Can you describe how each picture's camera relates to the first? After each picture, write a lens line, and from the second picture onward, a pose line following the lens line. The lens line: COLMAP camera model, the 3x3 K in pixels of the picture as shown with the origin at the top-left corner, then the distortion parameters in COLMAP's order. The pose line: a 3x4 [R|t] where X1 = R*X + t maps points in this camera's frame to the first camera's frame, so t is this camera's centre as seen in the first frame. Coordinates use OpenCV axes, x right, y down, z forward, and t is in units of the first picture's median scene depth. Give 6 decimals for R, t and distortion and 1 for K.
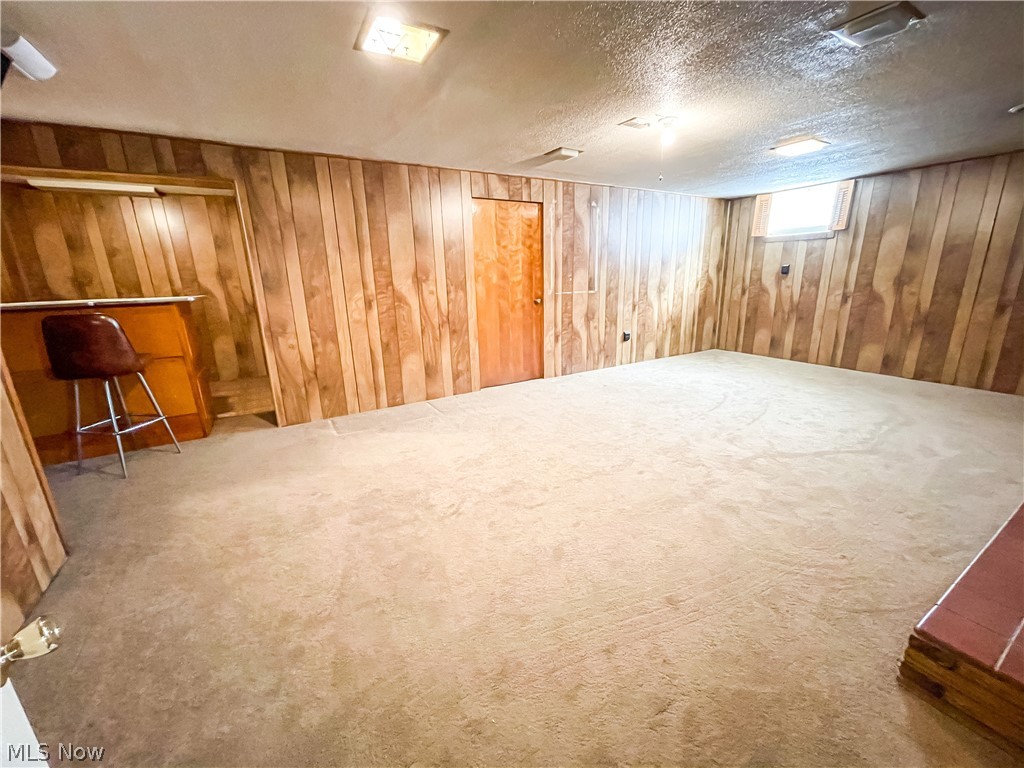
lens RADIAL K [[411.3, 0, 512.0], [0, 411.3, 384.0], [0, 0, 1]] dist [-0.001267, 0.000409]
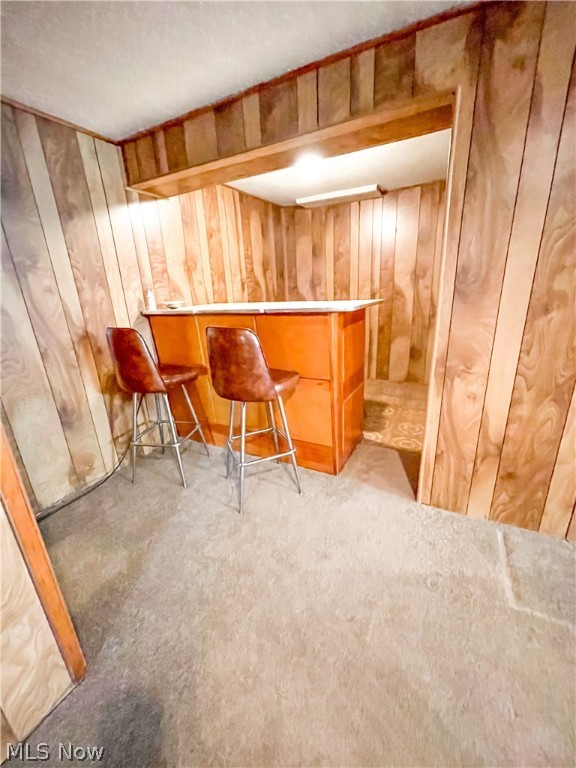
lens RADIAL K [[308.5, 0, 288.0], [0, 308.5, 384.0], [0, 0, 1]] dist [-0.001267, 0.000409]
pose [[0.531142, 0.257476, -0.807214, -0.304752], [-0.187808, 0.964787, 0.184160, -0.129851], [0.826206, 0.053786, 0.560794, 0.503132]]
